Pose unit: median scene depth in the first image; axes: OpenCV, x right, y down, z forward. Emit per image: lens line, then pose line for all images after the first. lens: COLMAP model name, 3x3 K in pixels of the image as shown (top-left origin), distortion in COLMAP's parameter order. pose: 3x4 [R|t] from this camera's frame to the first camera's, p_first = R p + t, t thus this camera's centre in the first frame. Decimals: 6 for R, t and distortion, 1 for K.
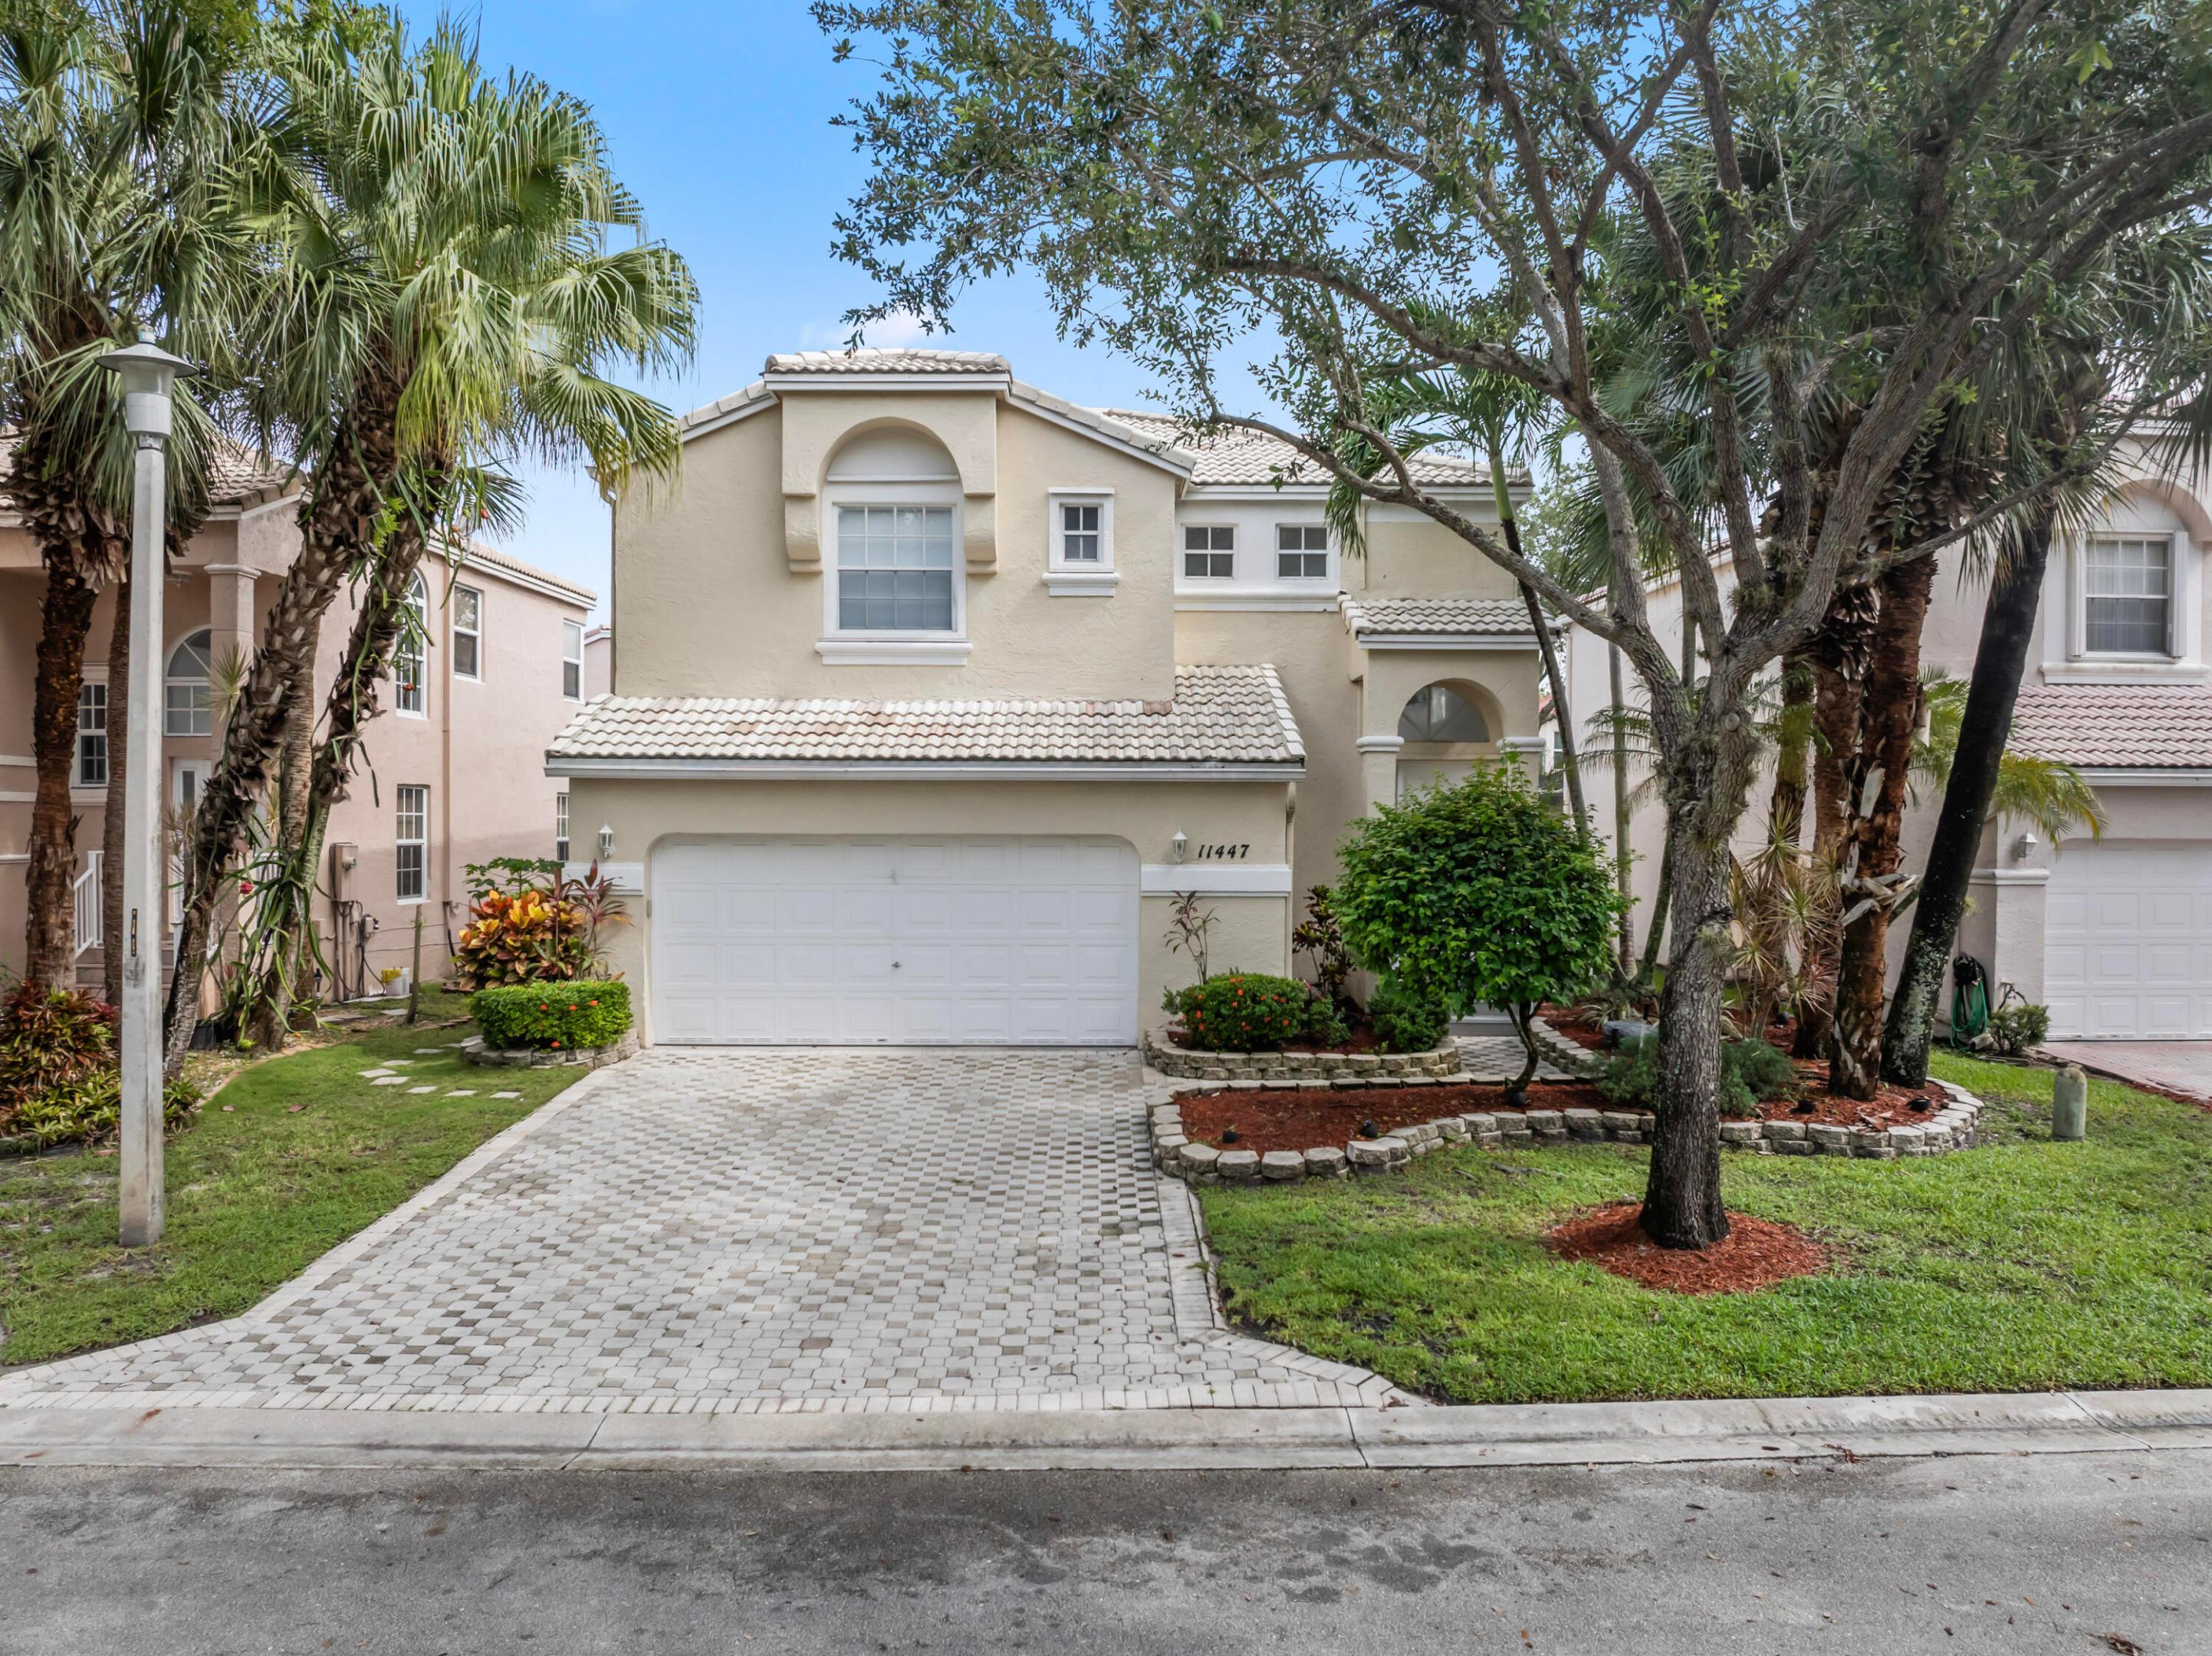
lens RADIAL K [[1542.3, 0, 1106.0], [0, 1542.3, 823.3], [0, 0, 1]] dist [-0.039418, 0.002444]
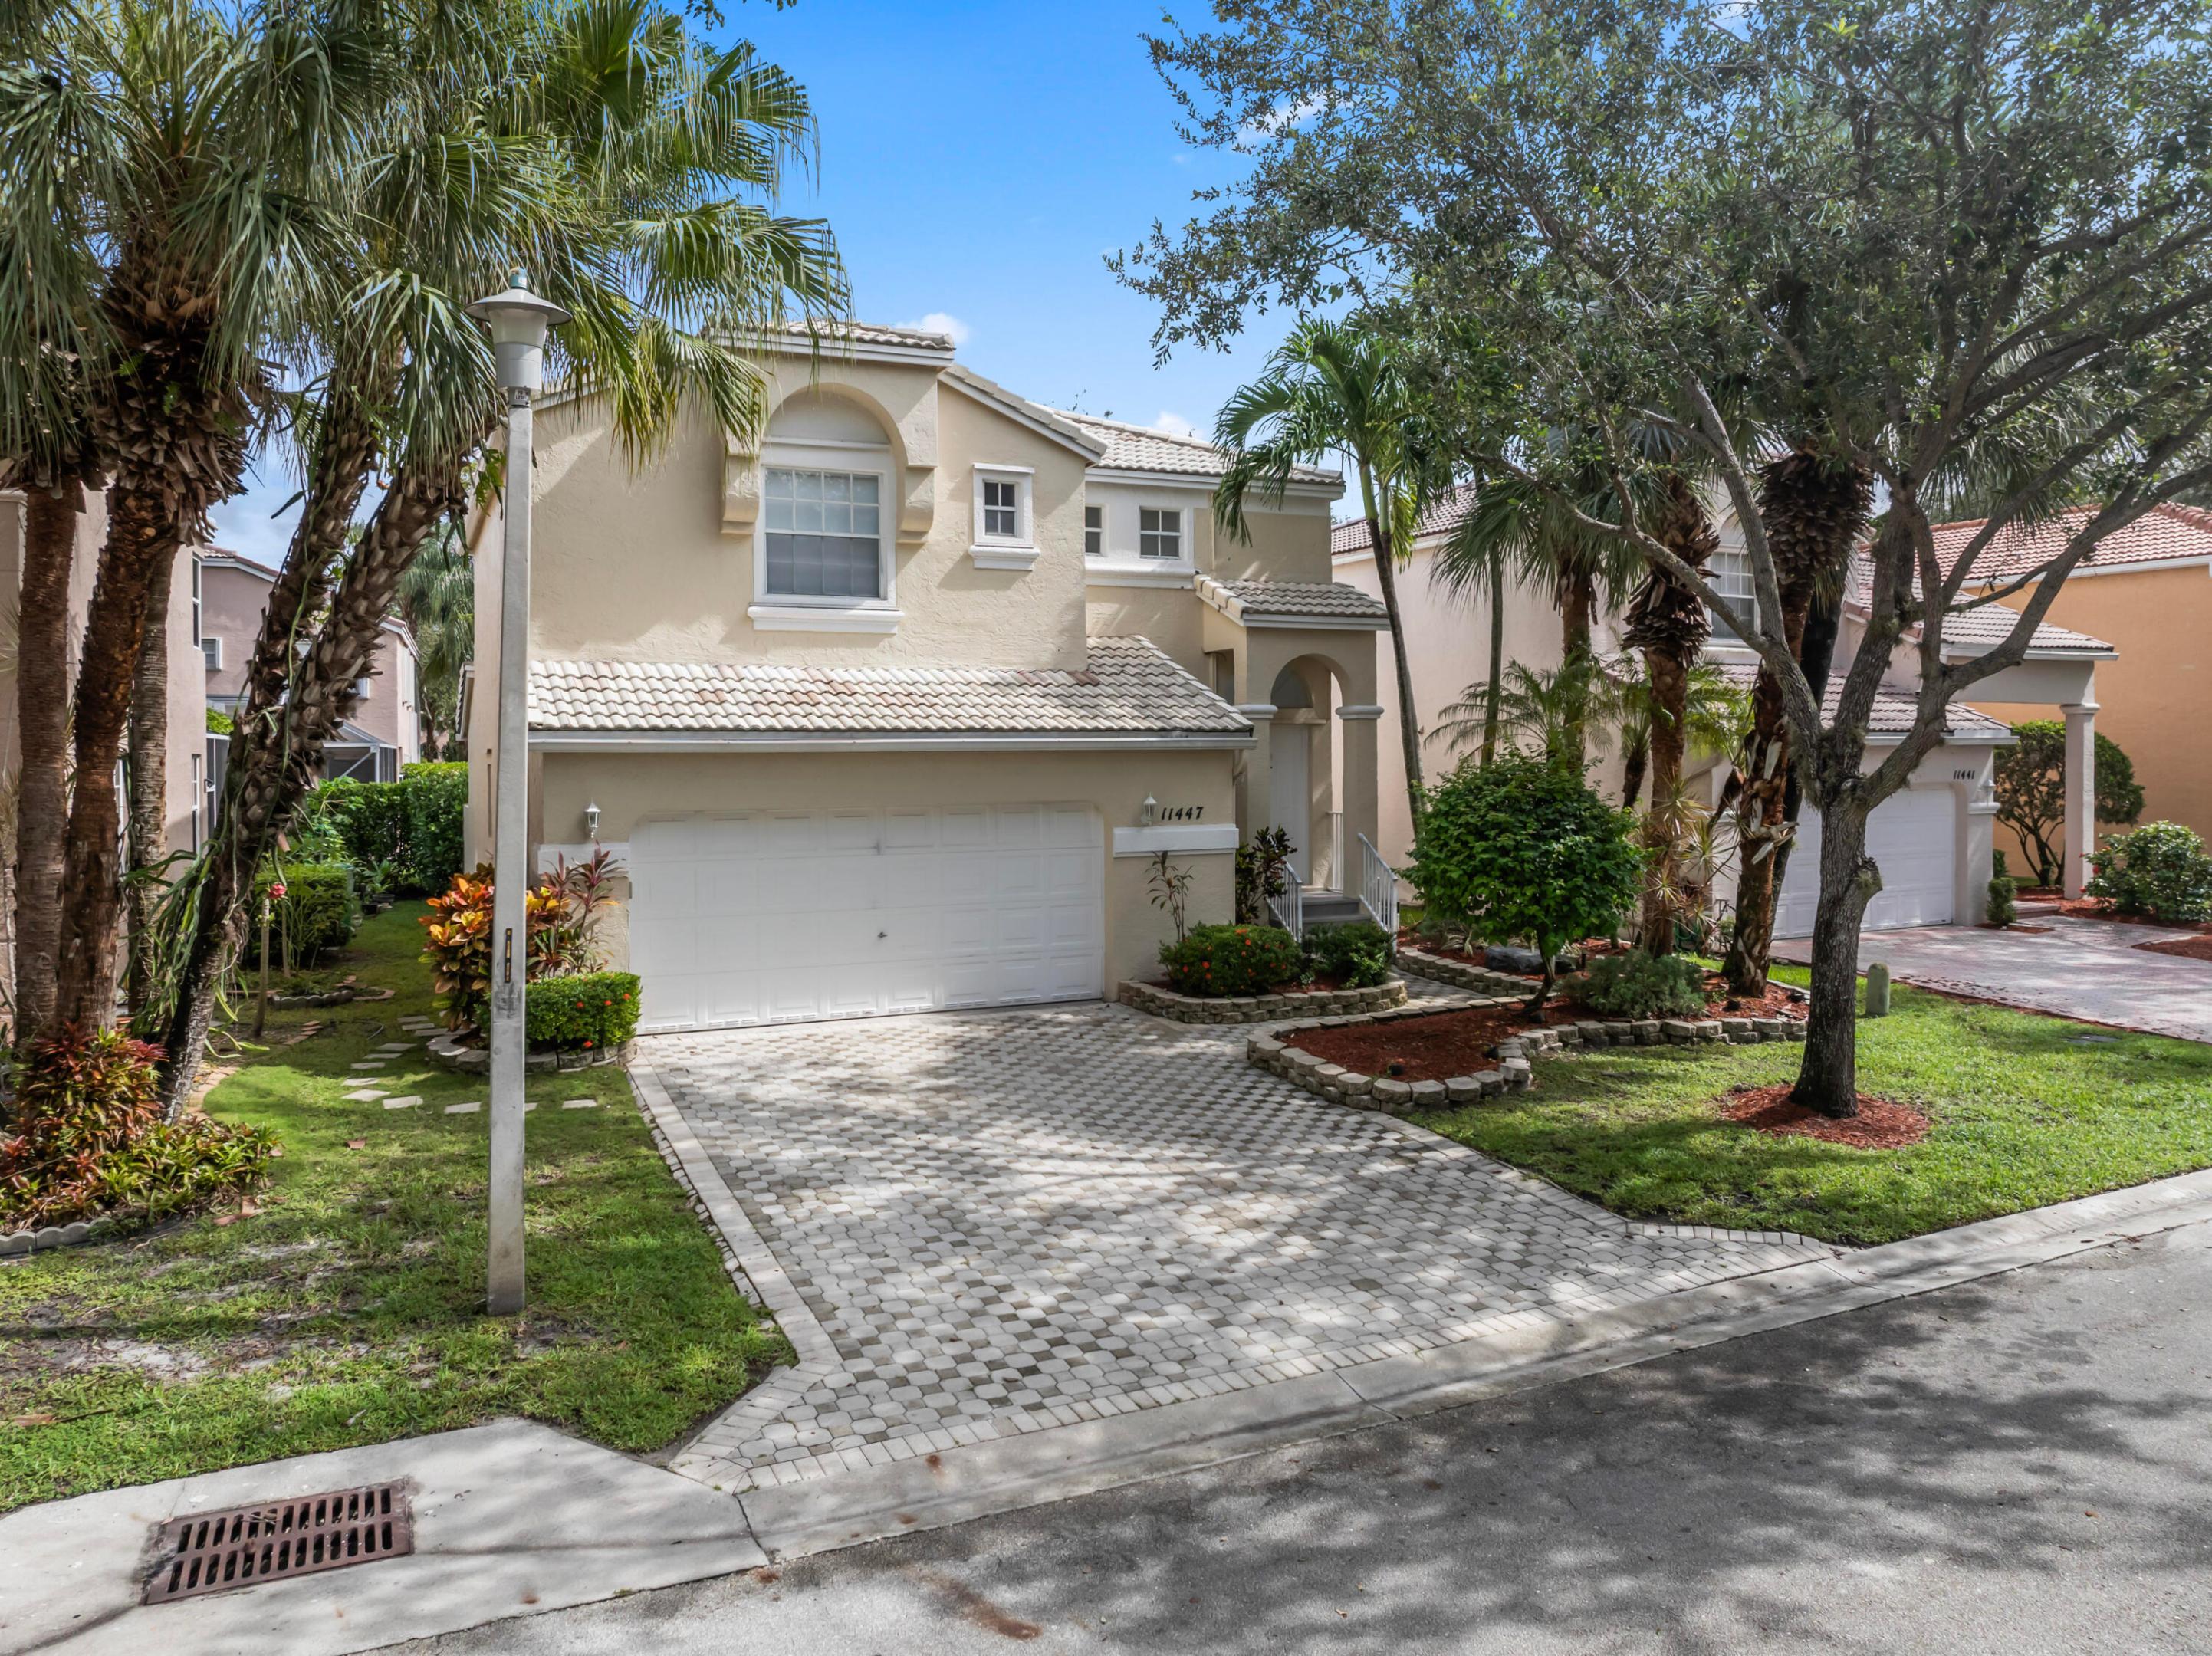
lens RADIAL K [[1542.3, 0, 1056.9], [0, 1542.3, 743.6], [0, 0, 1]] dist [-0.039418, 0.002444]
pose [[0.915824, -0.009190, 0.401475, -0.447750], [0.012332, 0.999910, -0.005244, -0.026916], [-0.401391, 0.009754, 0.915855, 0.037217]]
